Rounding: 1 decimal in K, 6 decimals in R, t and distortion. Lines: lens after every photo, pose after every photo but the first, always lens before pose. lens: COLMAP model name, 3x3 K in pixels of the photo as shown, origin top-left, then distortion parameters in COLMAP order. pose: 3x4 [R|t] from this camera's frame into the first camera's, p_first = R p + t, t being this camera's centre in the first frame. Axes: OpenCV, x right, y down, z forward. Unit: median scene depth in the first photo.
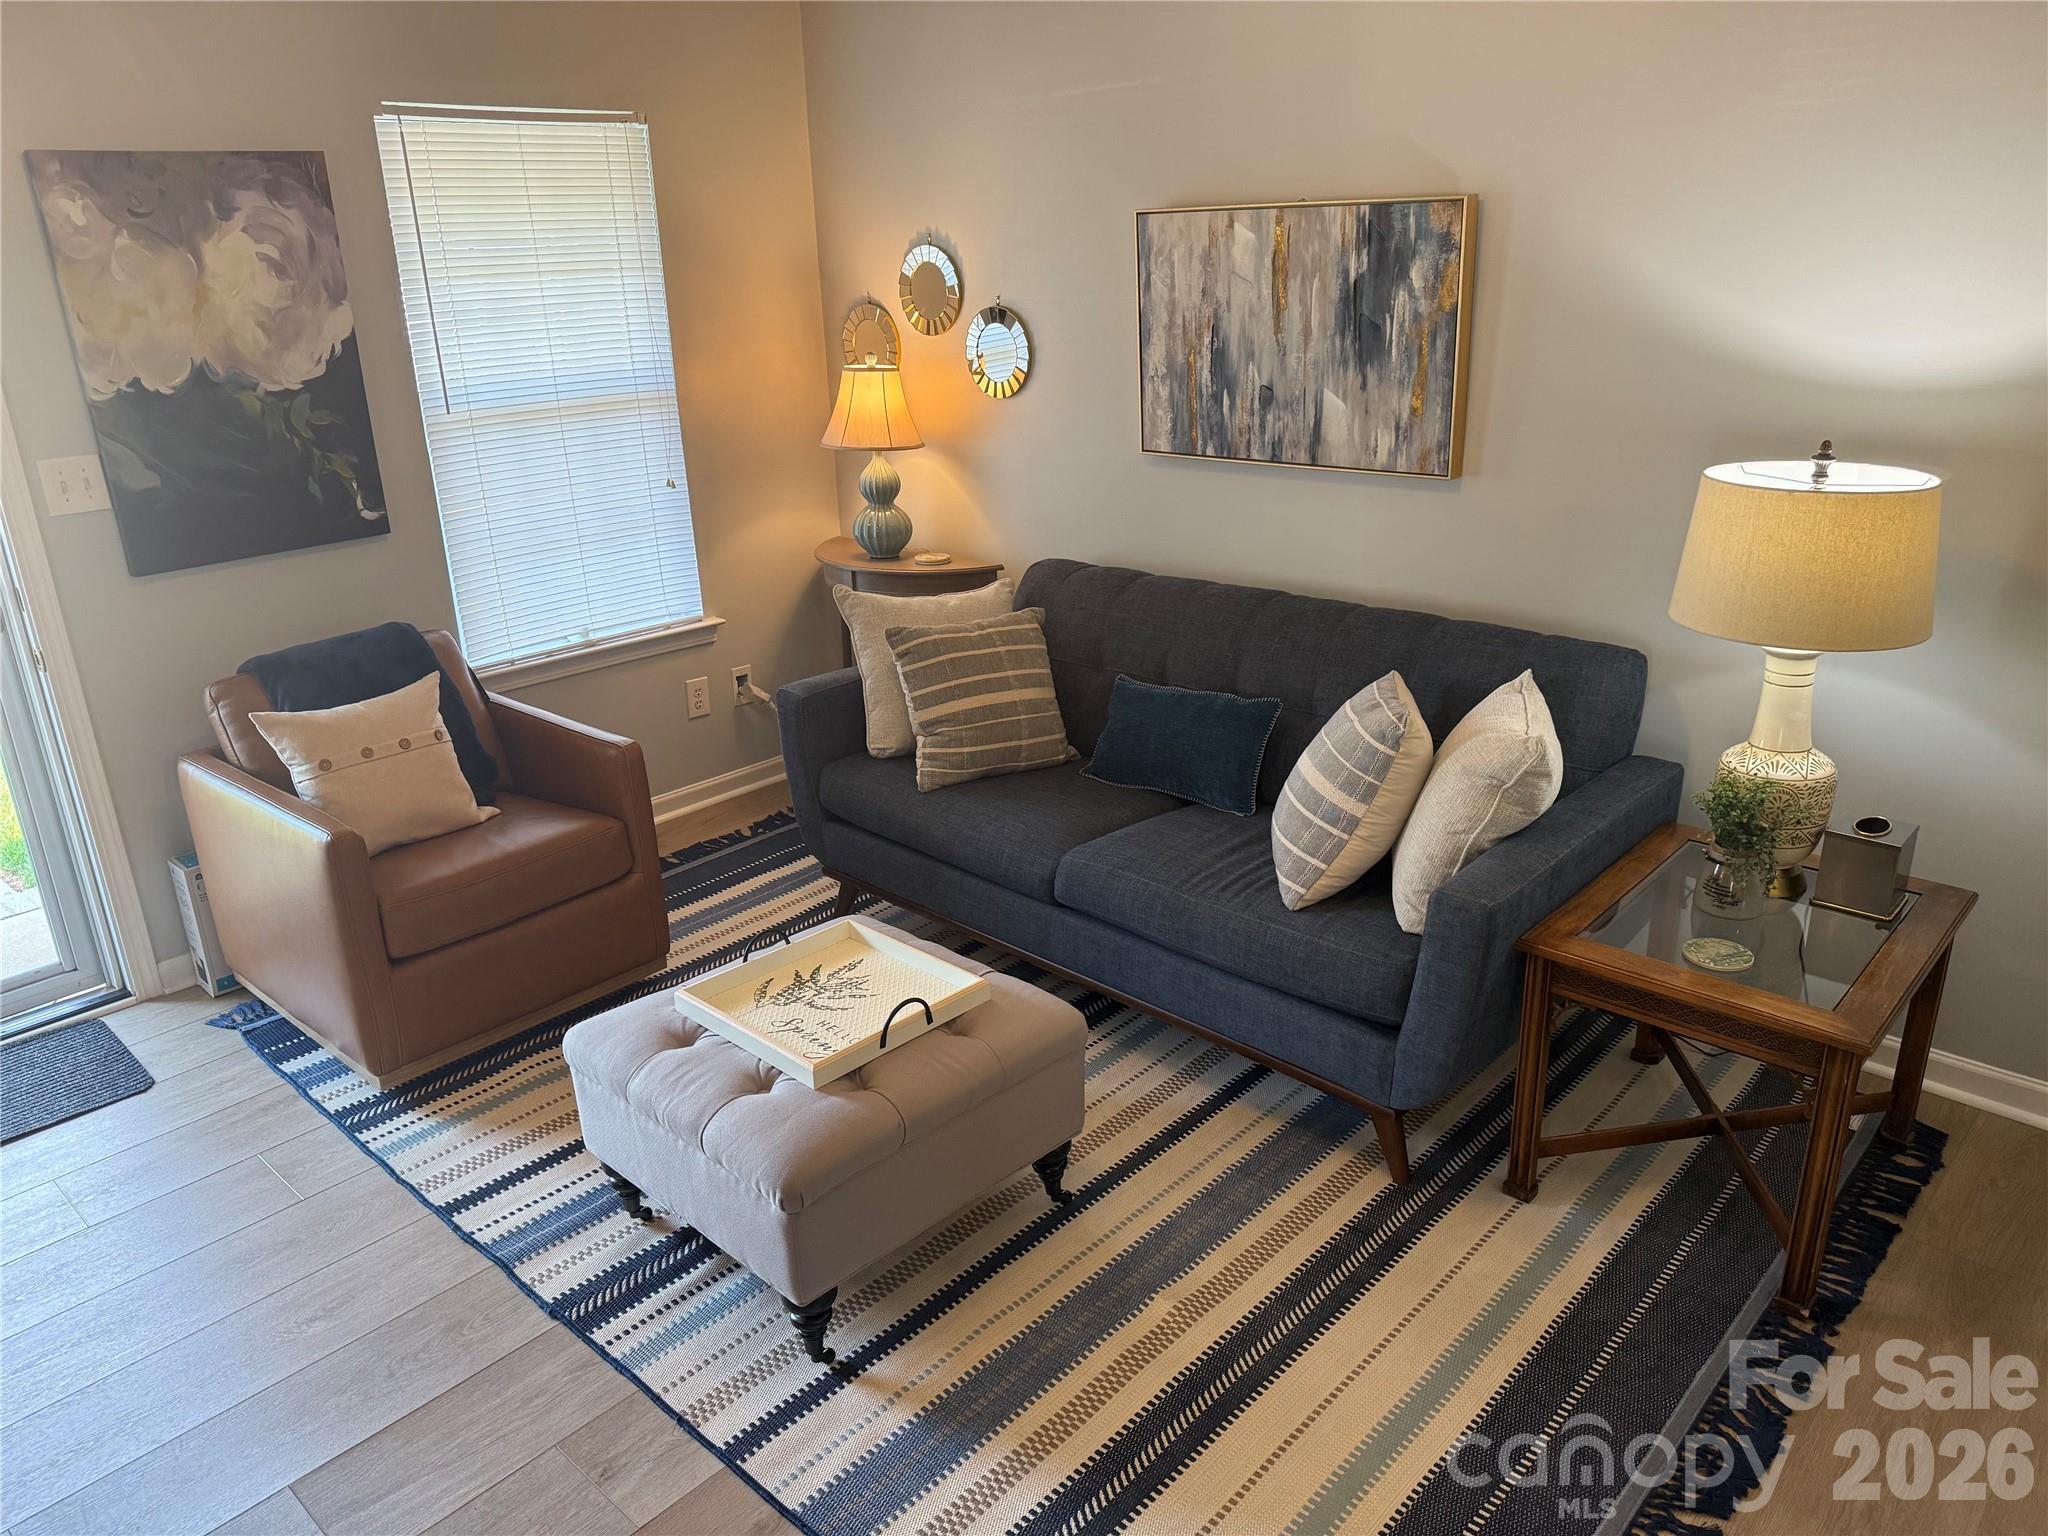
lens RADIAL K [[1451.1, 0, 1024.0], [0, 1451.1, 768.0], [0, 0, 1]] dist [-0.004806, -0.003594]
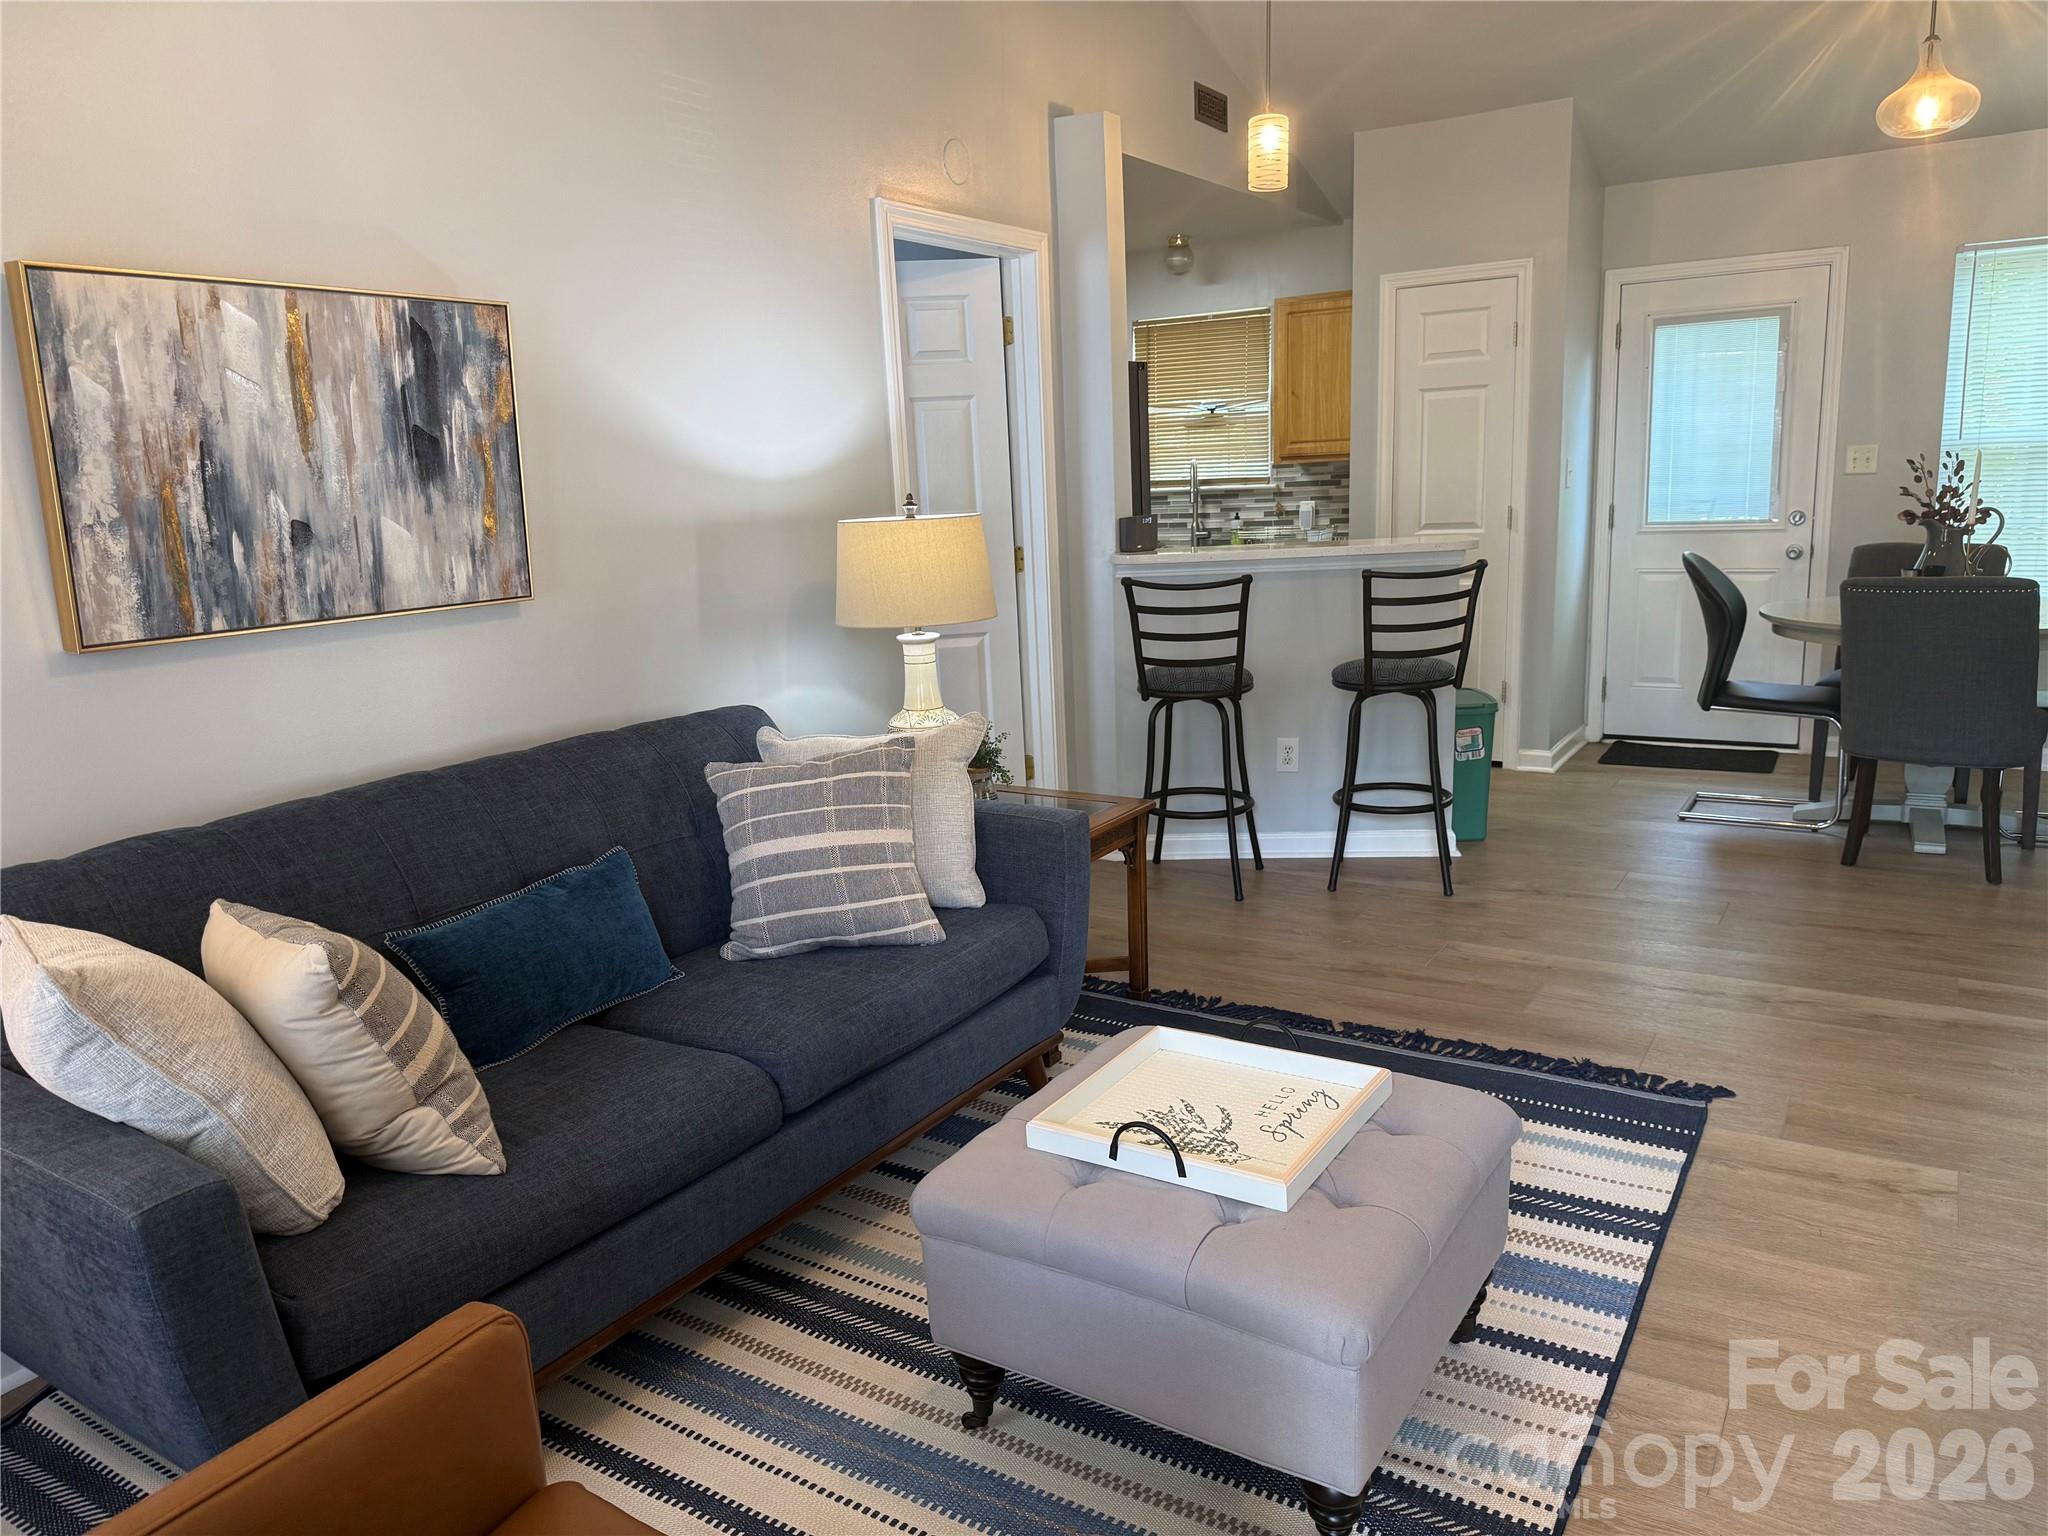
lens RADIAL K [[1451.1, 0, 1024.0], [0, 1451.1, 768.0], [0, 0, 1]] dist [-0.004806, -0.003594]
pose [[-0.152188, -0.163589, 0.974719, -0.656785], [0.375159, 0.902837, 0.210101, -0.170676], [-0.914382, 0.397649, -0.076029, 0.790979]]
